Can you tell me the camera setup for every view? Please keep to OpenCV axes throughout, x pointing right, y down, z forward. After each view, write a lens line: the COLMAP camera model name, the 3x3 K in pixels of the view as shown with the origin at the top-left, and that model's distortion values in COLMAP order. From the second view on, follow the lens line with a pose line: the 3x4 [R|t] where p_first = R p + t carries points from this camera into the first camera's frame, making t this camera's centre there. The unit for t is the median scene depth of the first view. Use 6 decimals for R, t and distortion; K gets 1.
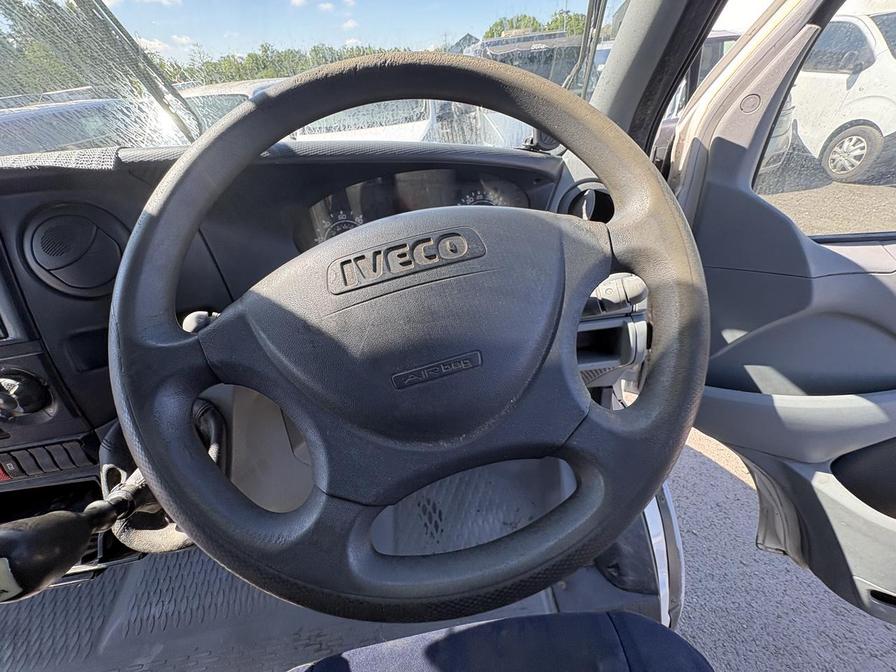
lens RADIAL K [[358.0, 0, 450.8], [0, 358.0, 330.8], [0, 0, 1]] dist [-0.001694, 0.001005]
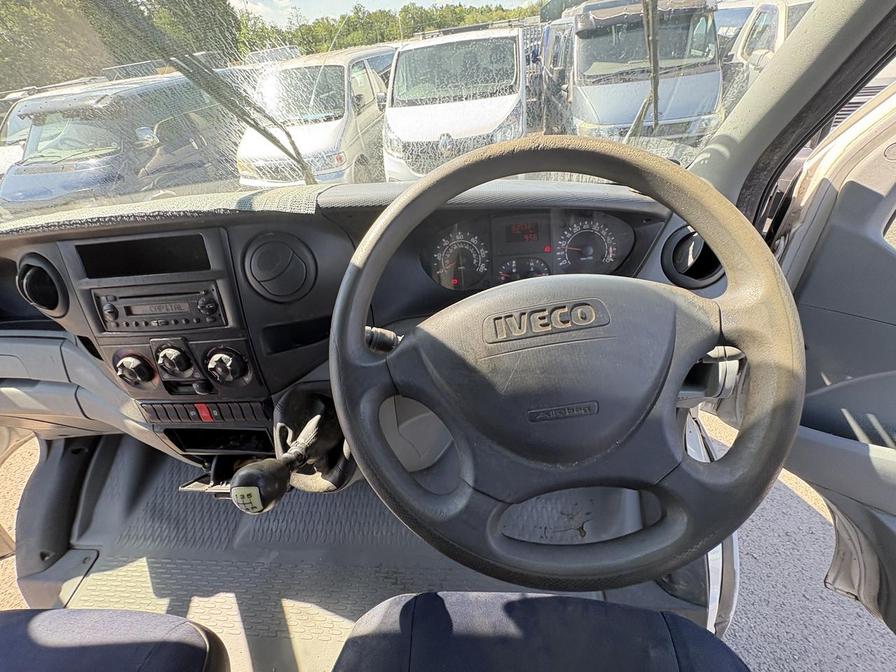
lens RADIAL K [[358.0, 0, 450.0], [0, 358.0, 329.5], [0, 0, 1]] dist [-0.001694, 0.001005]
pose [[0.980810, 0.111235, -0.160122, -0.163852], [-0.099559, 0.991874, 0.079203, -0.157030], [0.167631, -0.061742, 0.983915, -0.216529]]
